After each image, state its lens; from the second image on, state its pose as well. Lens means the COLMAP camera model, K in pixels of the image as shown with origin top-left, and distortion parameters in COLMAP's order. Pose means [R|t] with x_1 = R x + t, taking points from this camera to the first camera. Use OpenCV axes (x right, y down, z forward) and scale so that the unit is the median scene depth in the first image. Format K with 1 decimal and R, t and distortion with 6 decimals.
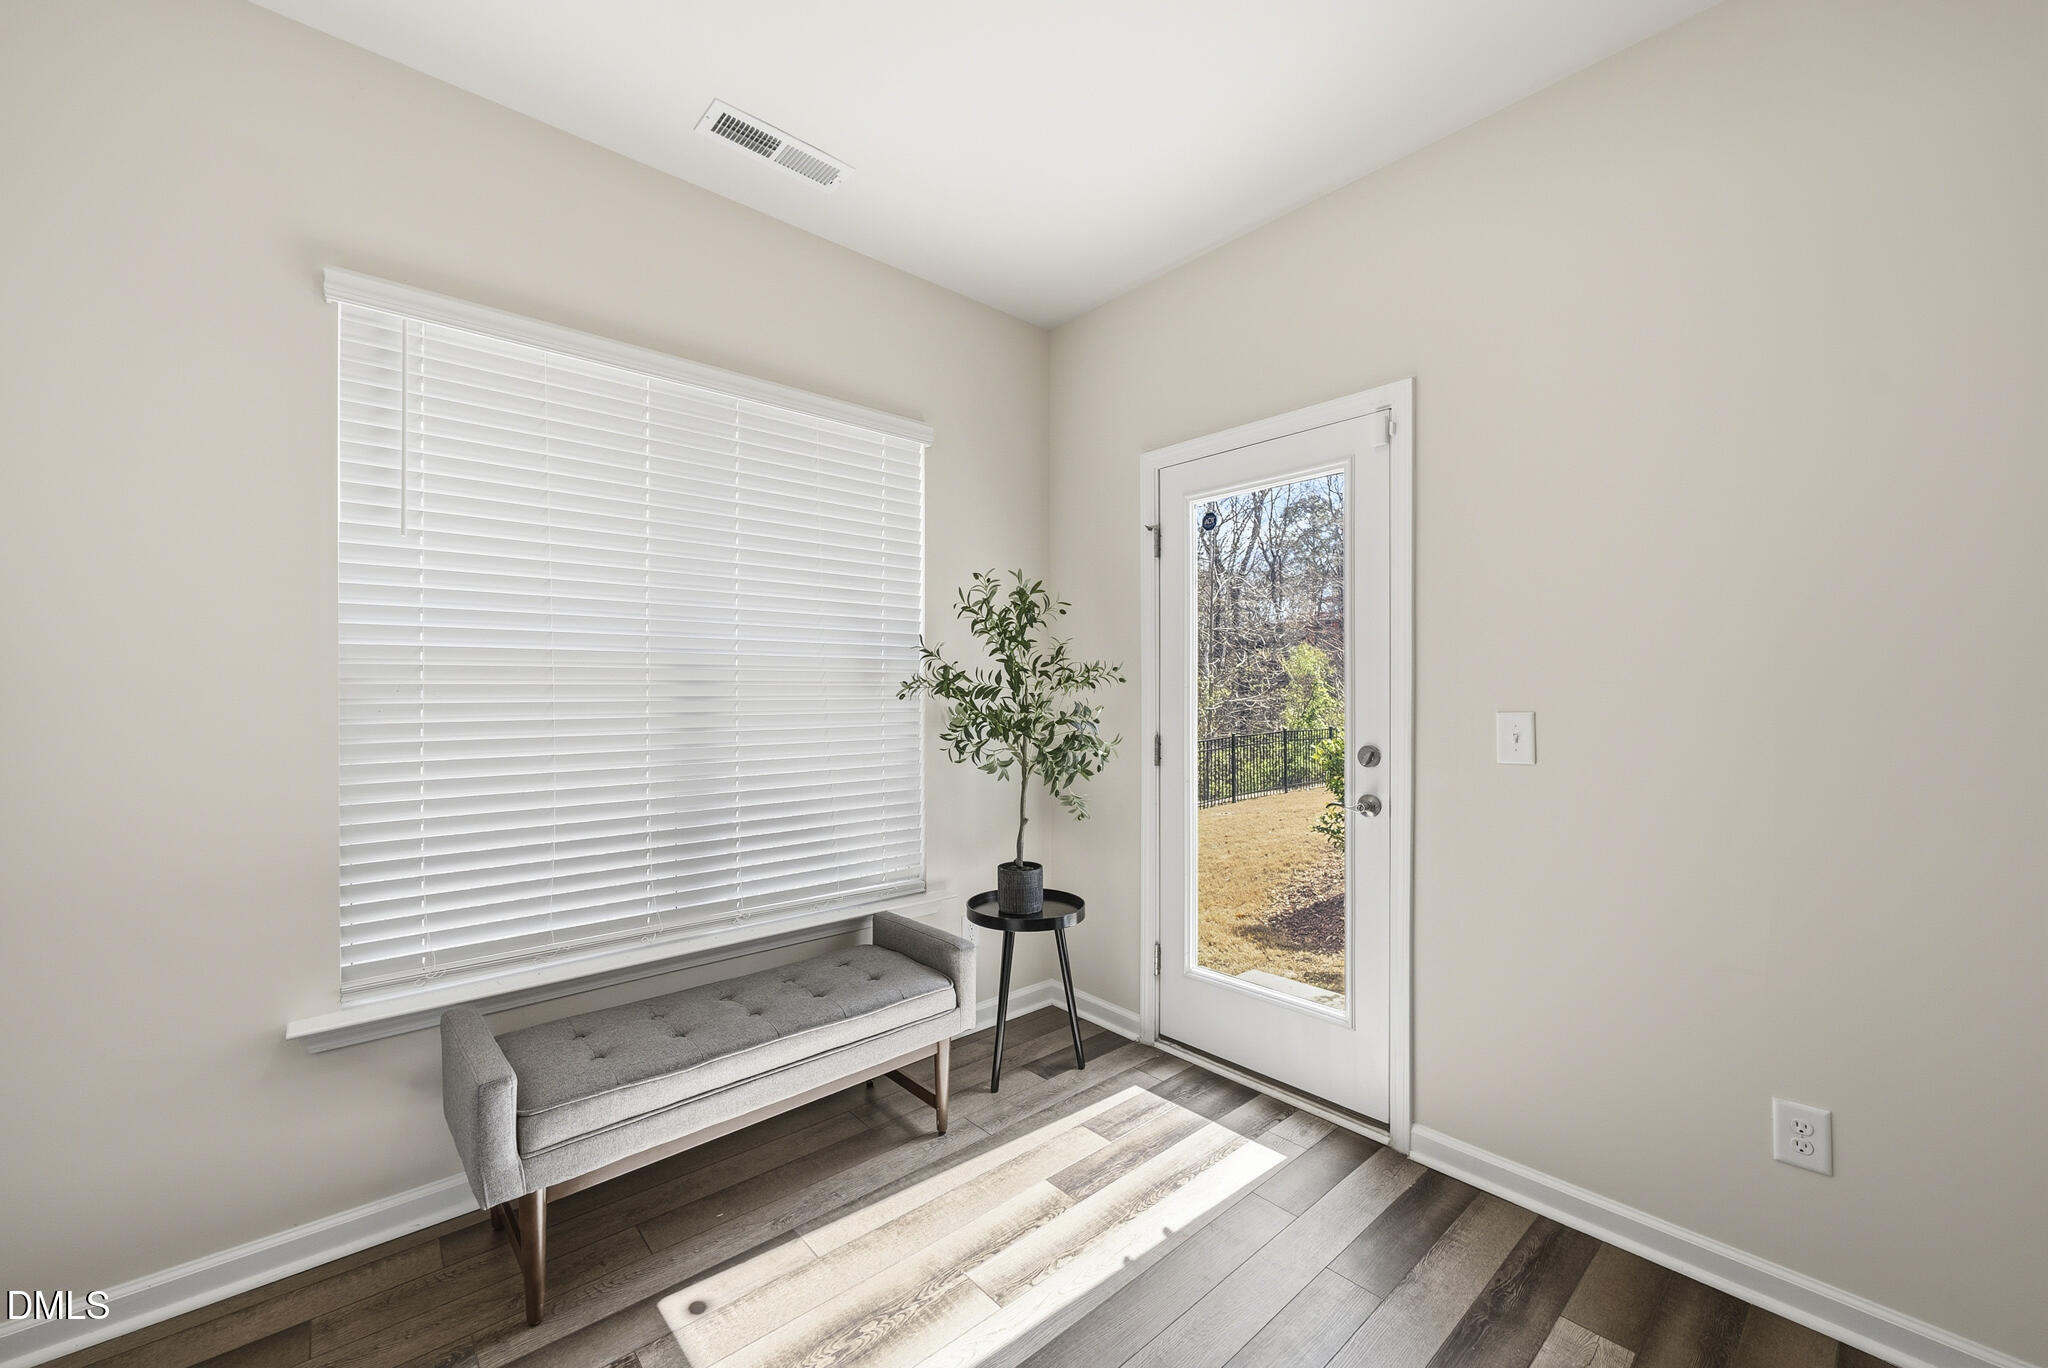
lens RADIAL K [[790.6, 0, 1020.3], [0, 790.6, 690.8], [0, 0, 1]] dist [-0.003158, -0.000496]
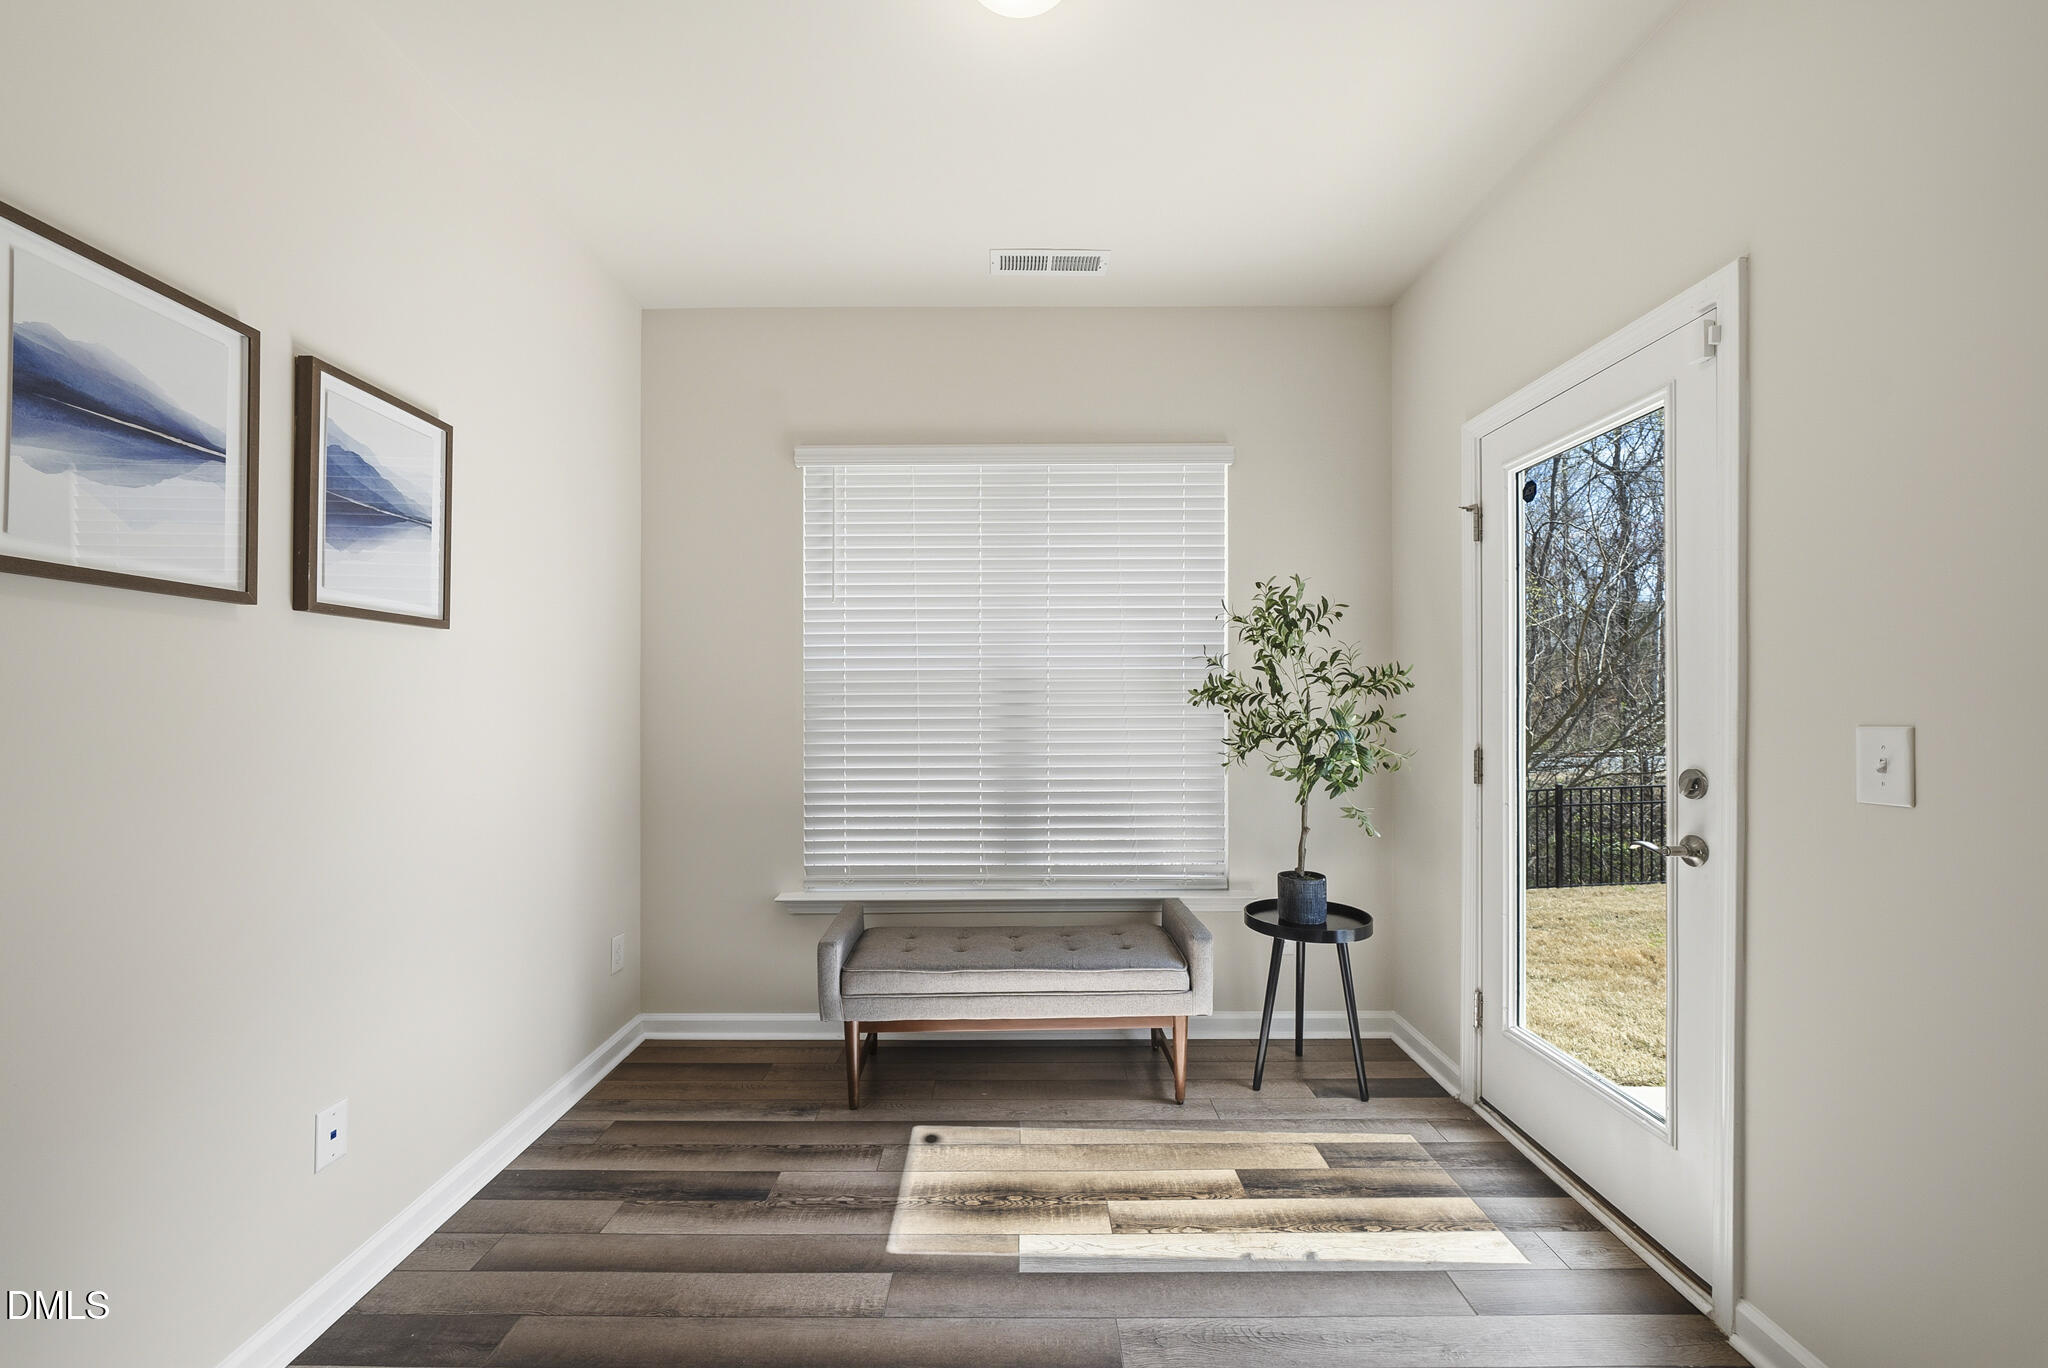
lens RADIAL K [[790.6, 0, 1014.2], [0, 790.6, 696.7], [0, 0, 1]] dist [-0.003158, -0.000496]
pose [[0.754454, -0.005594, -0.656329, 0.444395], [0.004080, 0.999984, -0.003834, 0.001634], [0.656340, 0.000215, 0.754465, 0.025699]]
